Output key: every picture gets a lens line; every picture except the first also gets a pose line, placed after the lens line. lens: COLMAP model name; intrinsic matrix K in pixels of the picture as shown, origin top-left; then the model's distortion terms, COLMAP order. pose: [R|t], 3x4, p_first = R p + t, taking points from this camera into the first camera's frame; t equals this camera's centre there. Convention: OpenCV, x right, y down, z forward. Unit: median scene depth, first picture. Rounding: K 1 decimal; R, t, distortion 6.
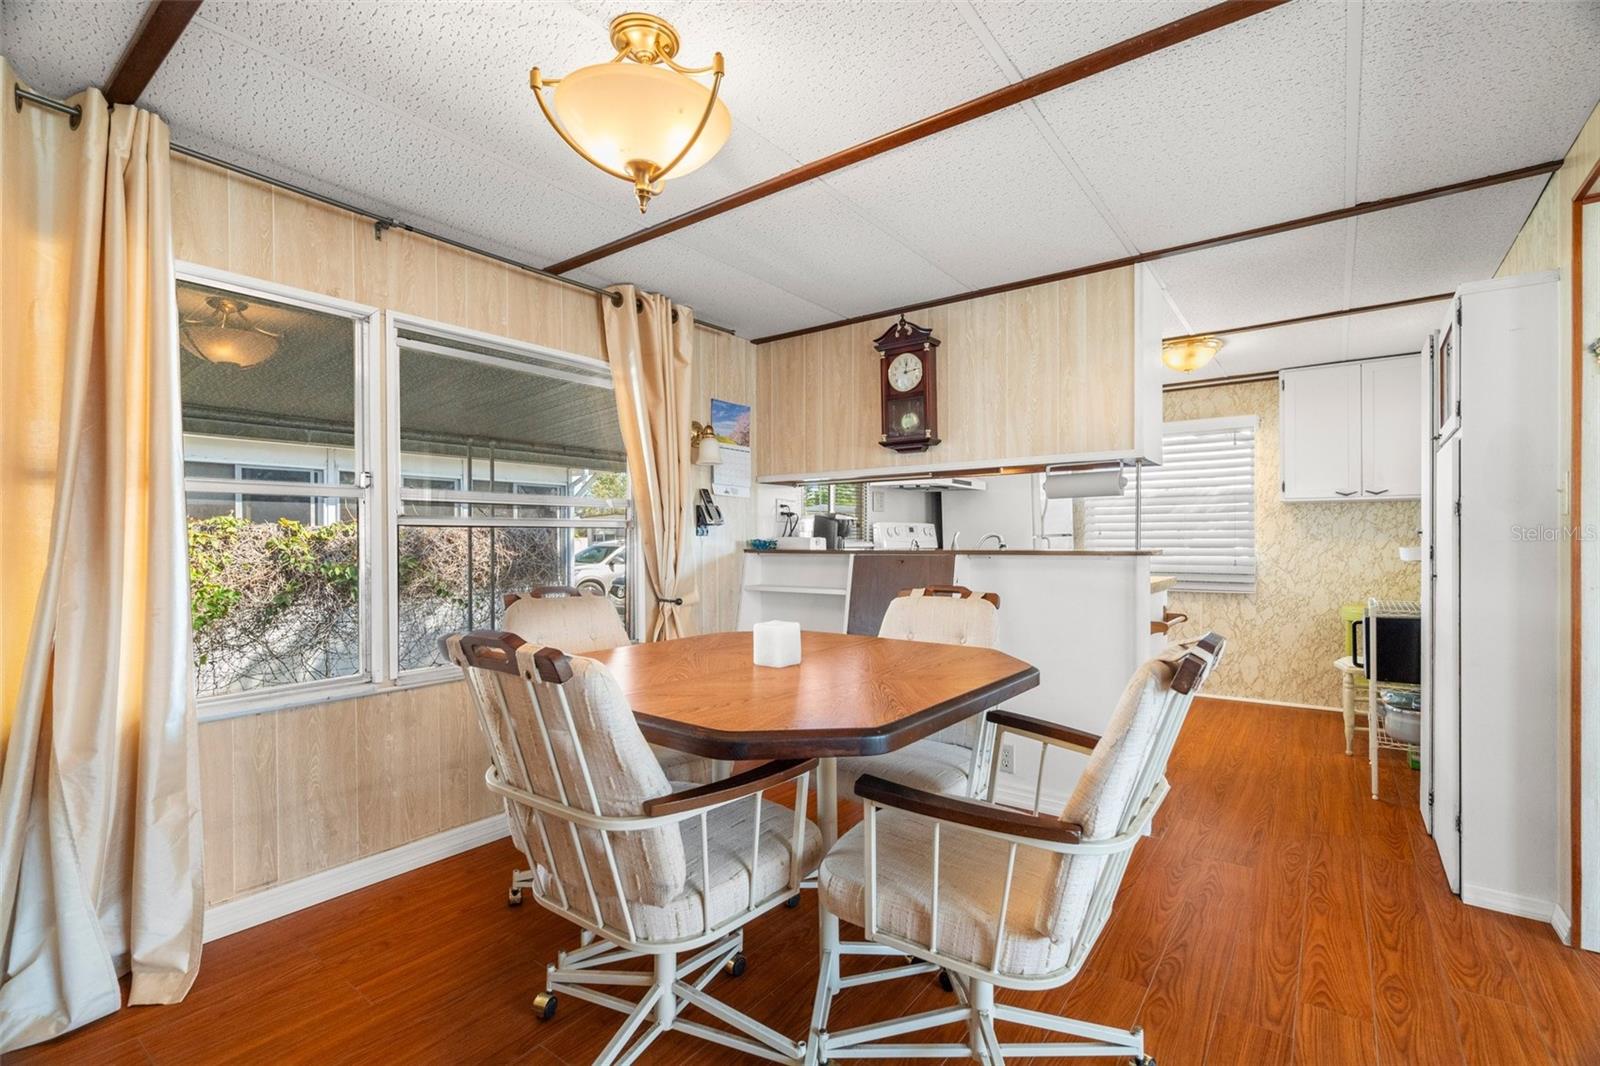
lens RADIAL K [[724.7, 0, 800.8], [0, 724.7, 534.9], [0, 0, 1]] dist [-0.001745, 0.000551]
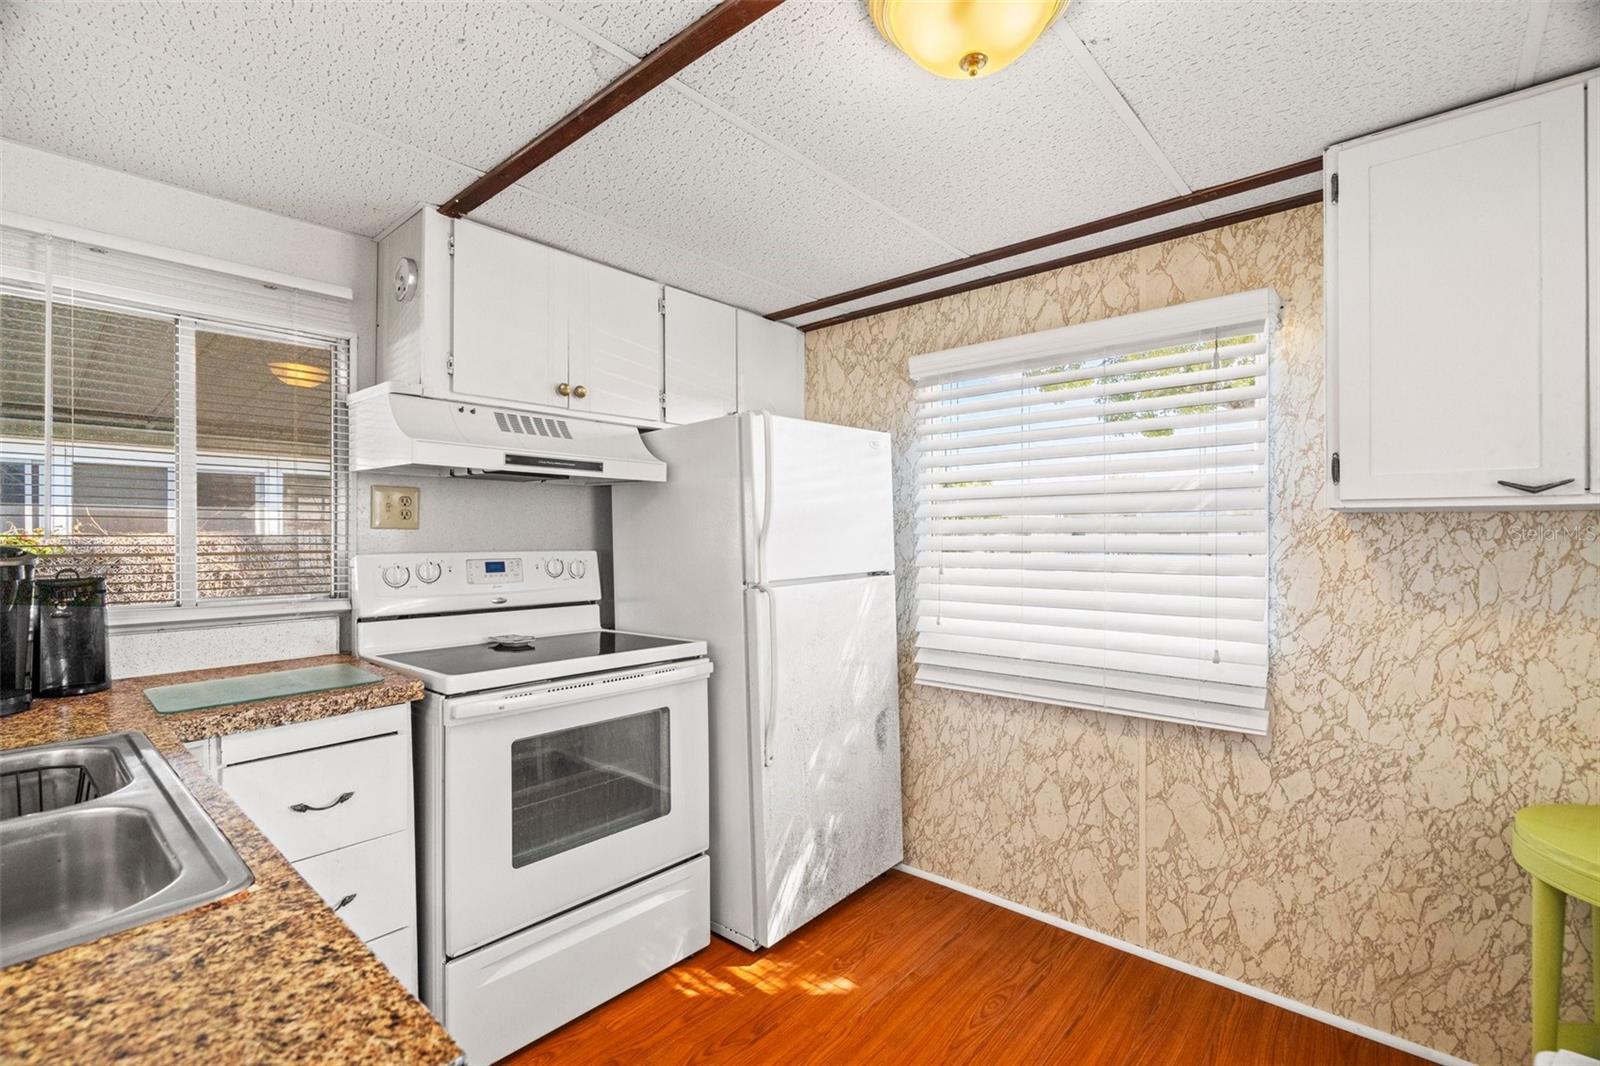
lens RADIAL K [[724.7, 0, 795.1], [0, 724.7, 528.3], [0, 0, 1]] dist [-0.001745, 0.000551]
pose [[0.996340, 0.003374, -0.085413, 0.405893], [-0.003757, 0.999984, -0.004323, -0.031970], [0.085397, 0.004628, 0.996336, 0.583900]]
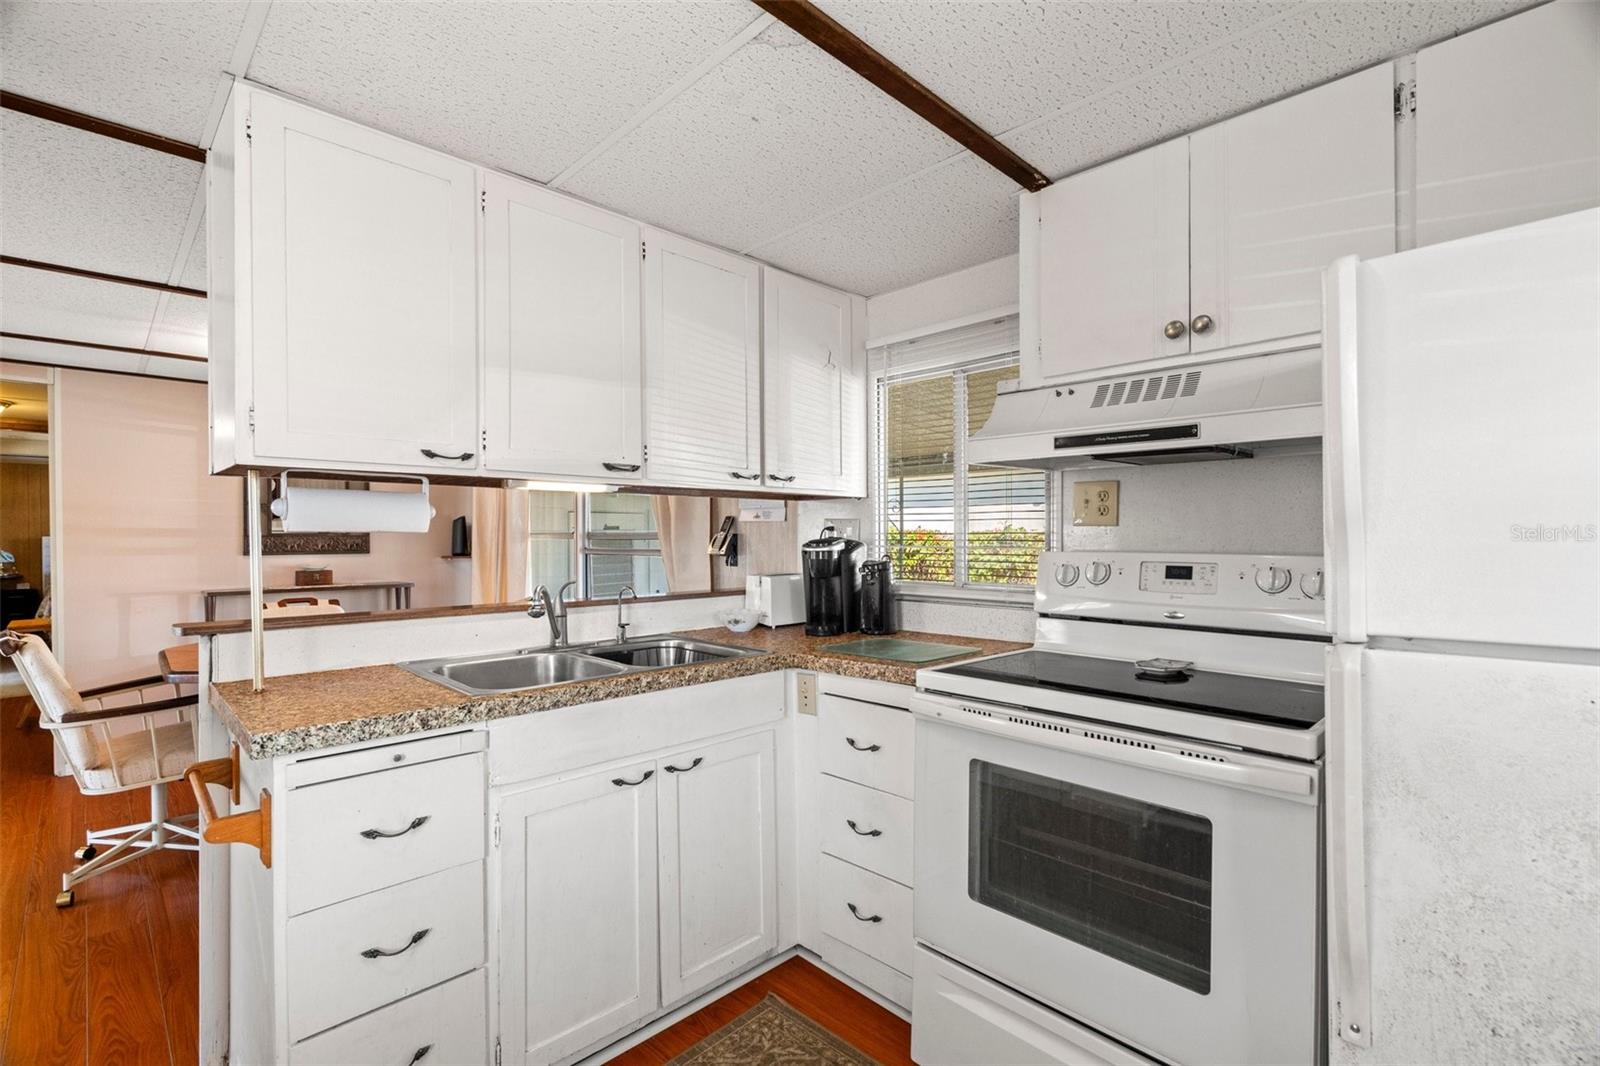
lens RADIAL K [[724.7, 0, 796.6], [0, 724.7, 540.6], [0, 0, 1]] dist [-0.001745, 0.000551]
pose [[-0.148092, 0.013260, -0.988885, 0.575752], [0.007999, 0.999893, 0.012210, -0.030655], [0.988941, -0.006102, -0.148182, 0.911029]]
